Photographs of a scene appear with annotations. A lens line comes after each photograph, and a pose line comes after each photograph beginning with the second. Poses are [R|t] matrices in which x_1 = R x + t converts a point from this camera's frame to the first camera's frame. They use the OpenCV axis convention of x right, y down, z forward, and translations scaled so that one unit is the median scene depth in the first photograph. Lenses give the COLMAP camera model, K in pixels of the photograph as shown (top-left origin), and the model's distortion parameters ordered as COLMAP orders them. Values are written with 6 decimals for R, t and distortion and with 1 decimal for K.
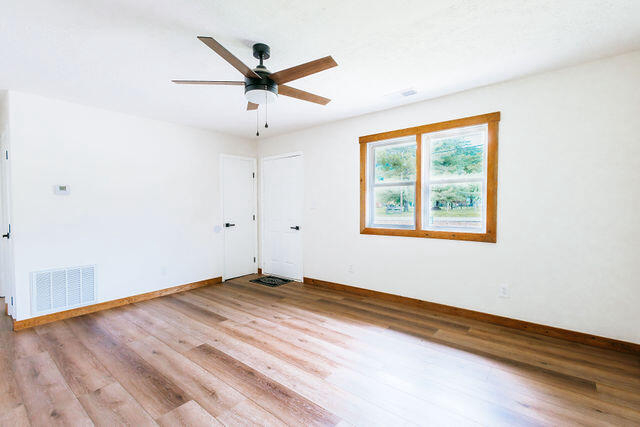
lens RADIAL K [[285.5, 0, 320.0], [0, 285.5, 213.5], [0, 0, 1]] dist [0.001536, -0.001050]
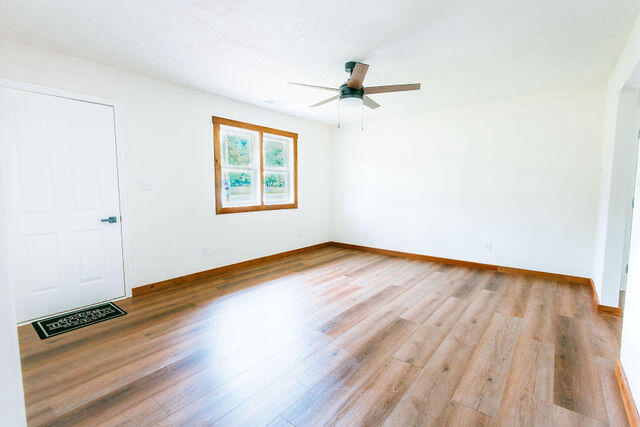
lens RADIAL K [[285.5, 0, 320.0], [0, 285.5, 213.5], [0, 0, 1]] dist [0.001536, -0.001050]
pose [[0.016503, -0.082183, 0.996481, -0.883644], [0.026420, 0.996304, 0.081731, -0.004387], [-0.999515, 0.024979, 0.018613, 0.642333]]
